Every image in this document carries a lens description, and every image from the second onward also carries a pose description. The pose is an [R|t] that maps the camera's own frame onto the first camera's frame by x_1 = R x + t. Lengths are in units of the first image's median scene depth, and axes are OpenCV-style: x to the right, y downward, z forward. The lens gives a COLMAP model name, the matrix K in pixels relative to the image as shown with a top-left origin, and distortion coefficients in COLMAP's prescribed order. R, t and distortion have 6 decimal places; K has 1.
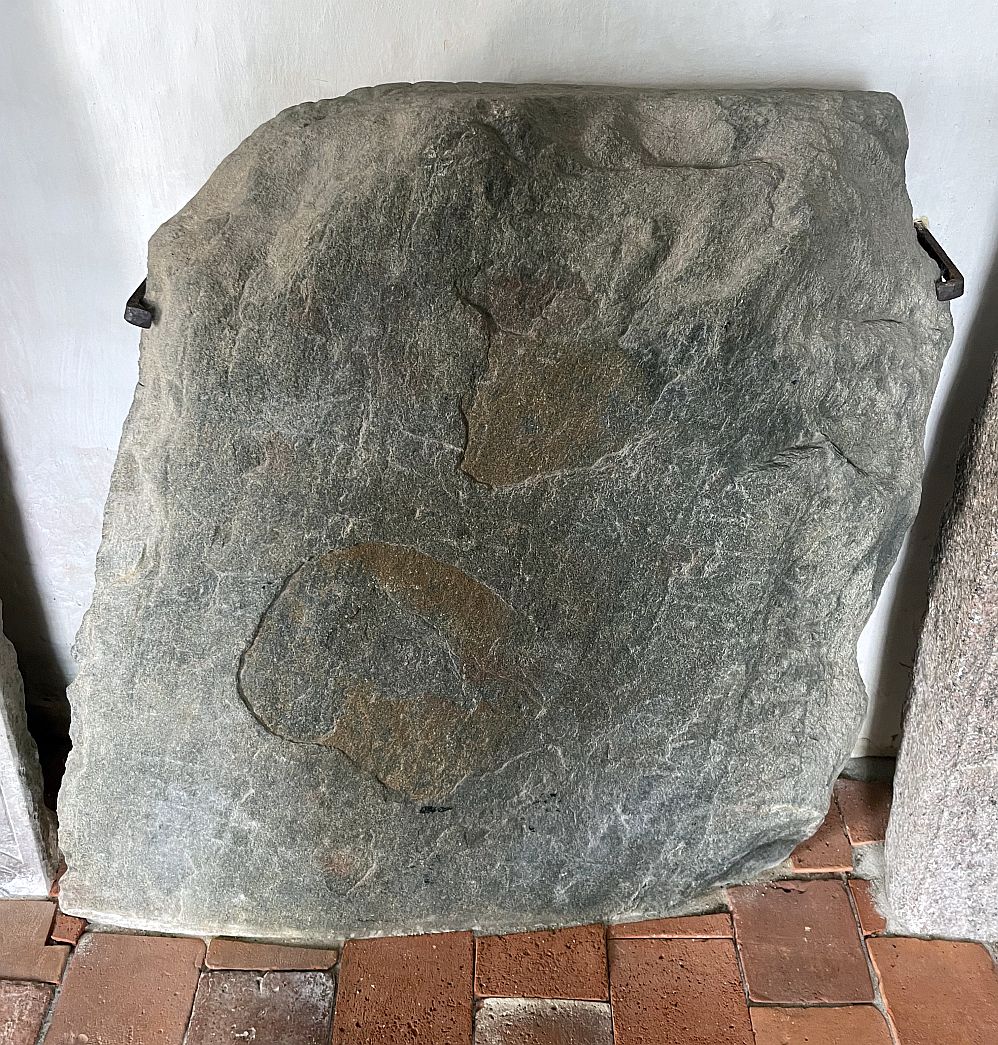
lens RADIAL K [[1038.5, 0, 510.3], [0, 1038.5, 522.1], [0, 0, 1]] dist [0.108755, -0.187710]
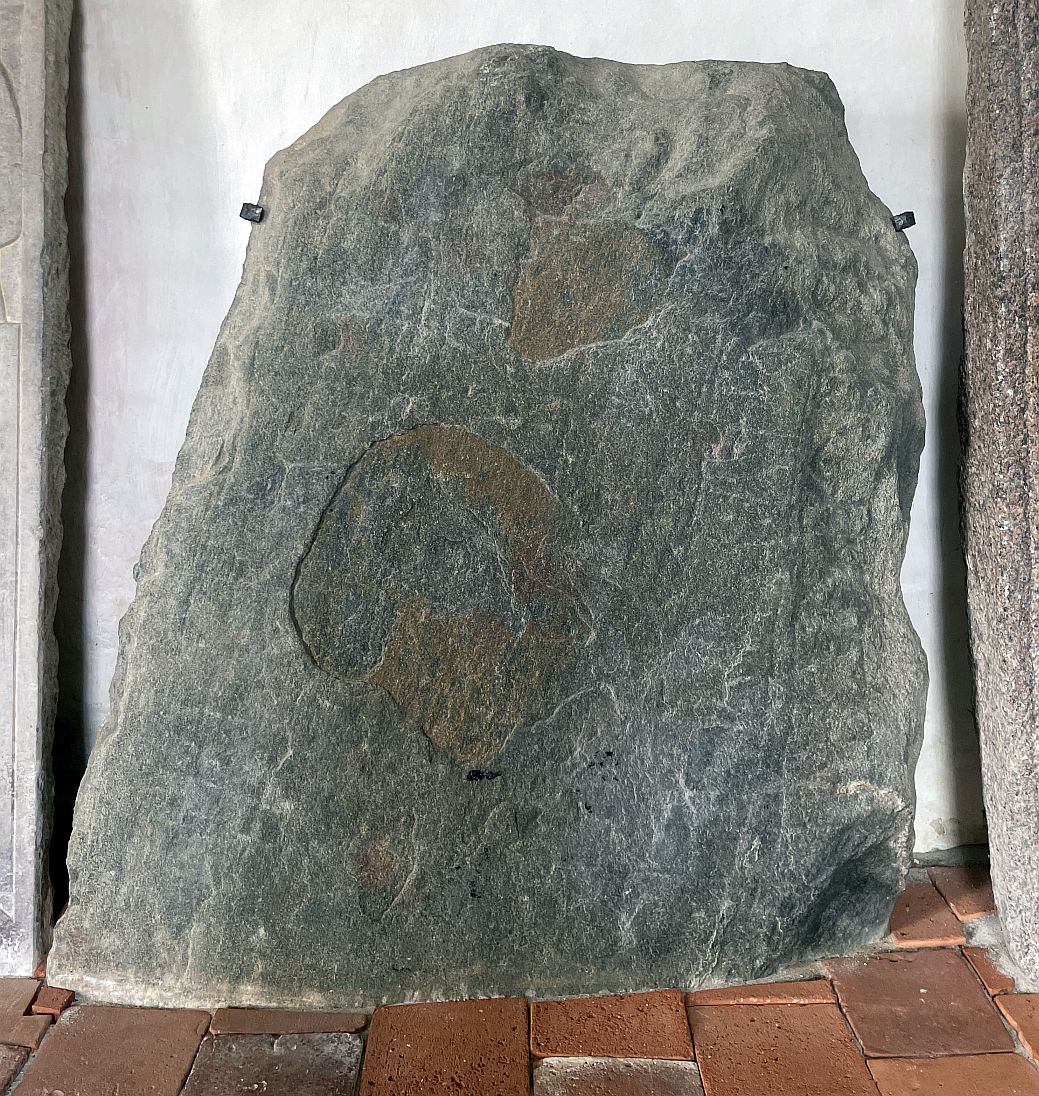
lens RADIAL K [[1143.8, 0, 512.1], [0, 1143.8, 483.2], [0, 0, 1]] dist [0.112430, -0.210742]
pose [[0.999479, -0.031475, -0.007130, -0.034825], [0.023500, 0.861229, -0.507674, 0.648150], [0.022119, 0.507242, 0.861520, -0.015107]]
